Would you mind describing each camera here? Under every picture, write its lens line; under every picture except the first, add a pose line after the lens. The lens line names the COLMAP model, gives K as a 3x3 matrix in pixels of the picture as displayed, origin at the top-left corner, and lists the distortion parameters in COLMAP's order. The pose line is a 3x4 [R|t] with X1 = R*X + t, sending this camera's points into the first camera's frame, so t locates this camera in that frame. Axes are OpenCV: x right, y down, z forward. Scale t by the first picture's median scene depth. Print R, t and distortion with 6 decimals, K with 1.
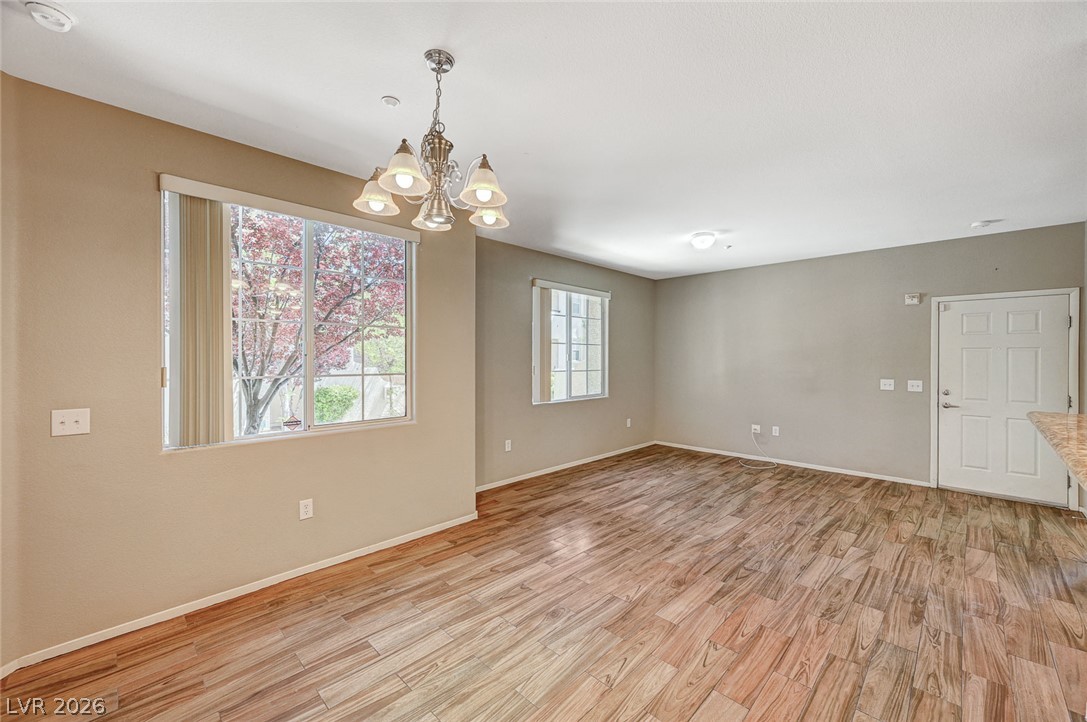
lens RADIAL K [[437.2, 0, 545.8], [0, 437.2, 356.6], [0, 0, 1]] dist [0.000368, 0.000647]
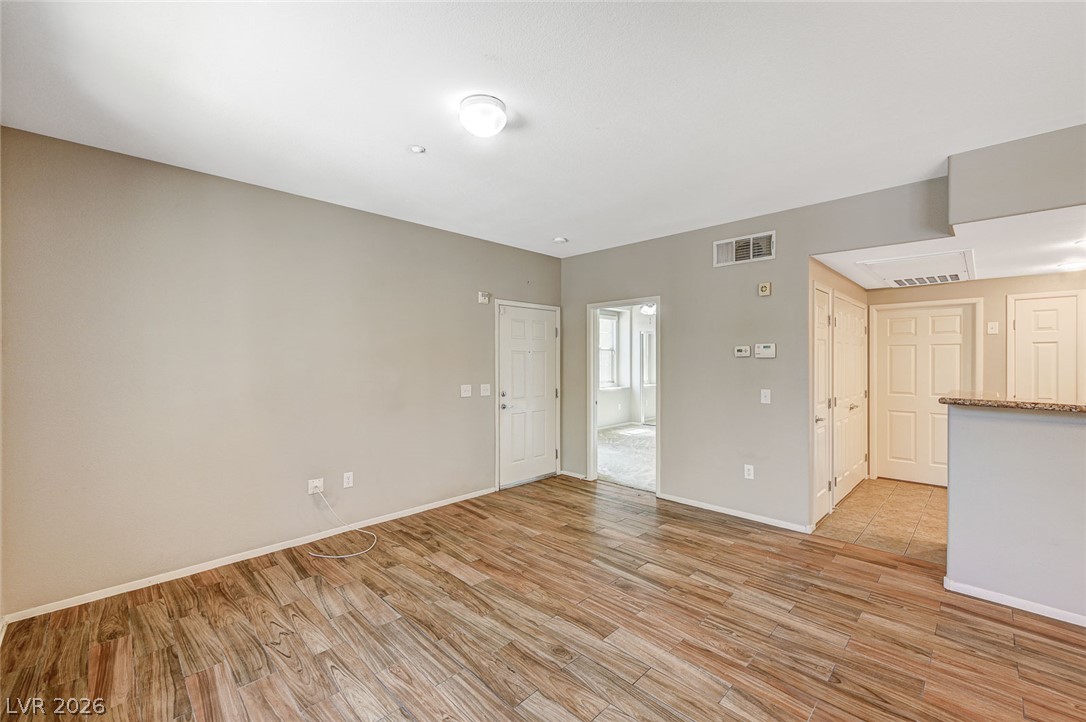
lens RADIAL K [[450.9, 0, 547.2], [0, 450.9, 358.1], [0, 0, 1]] dist [0.002950, -0.000240]
pose [[-0.002144, 0.000966, 0.999997, -0.148898], [0.001000, 0.999999, -0.000964, -0.000430], [-0.999997, 0.000998, -0.002145, 0.966528]]
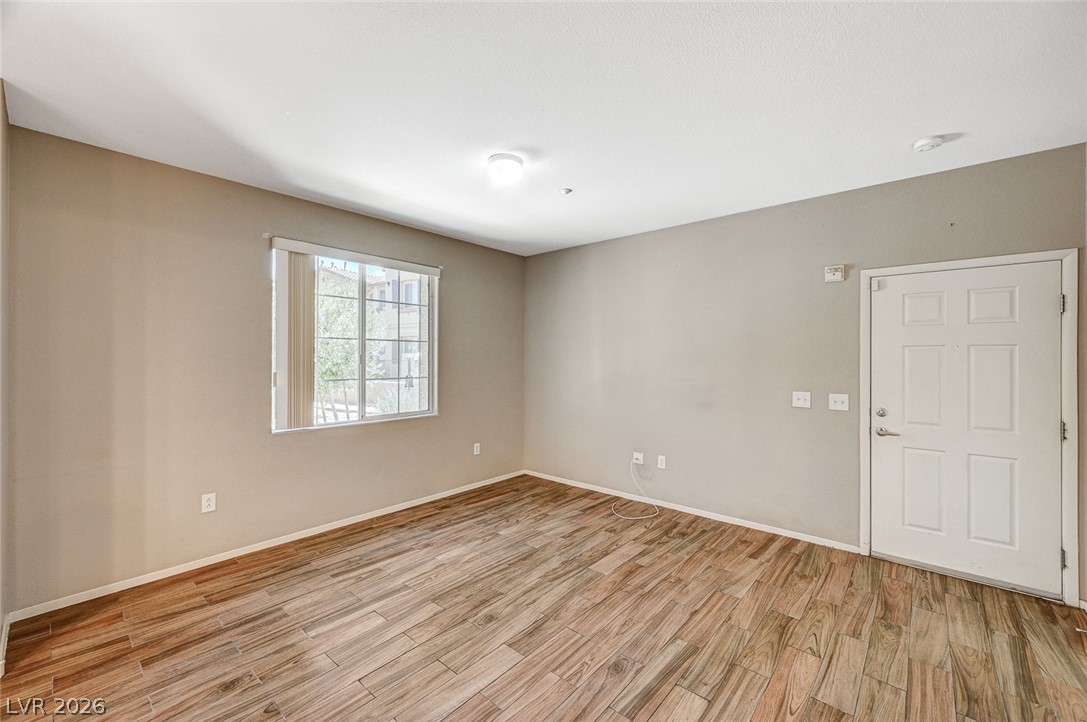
lens RADIAL K [[437.2, 0, 548.3], [0, 437.2, 355.6], [0, 0, 1]] dist [0.000368, 0.000647]
pose [[0.997872, 0.000603, 0.065203, 0.393443], [-0.000247, 0.999985, -0.005480, -0.000748], [-0.065205, 0.005452, 0.997857, 0.396390]]
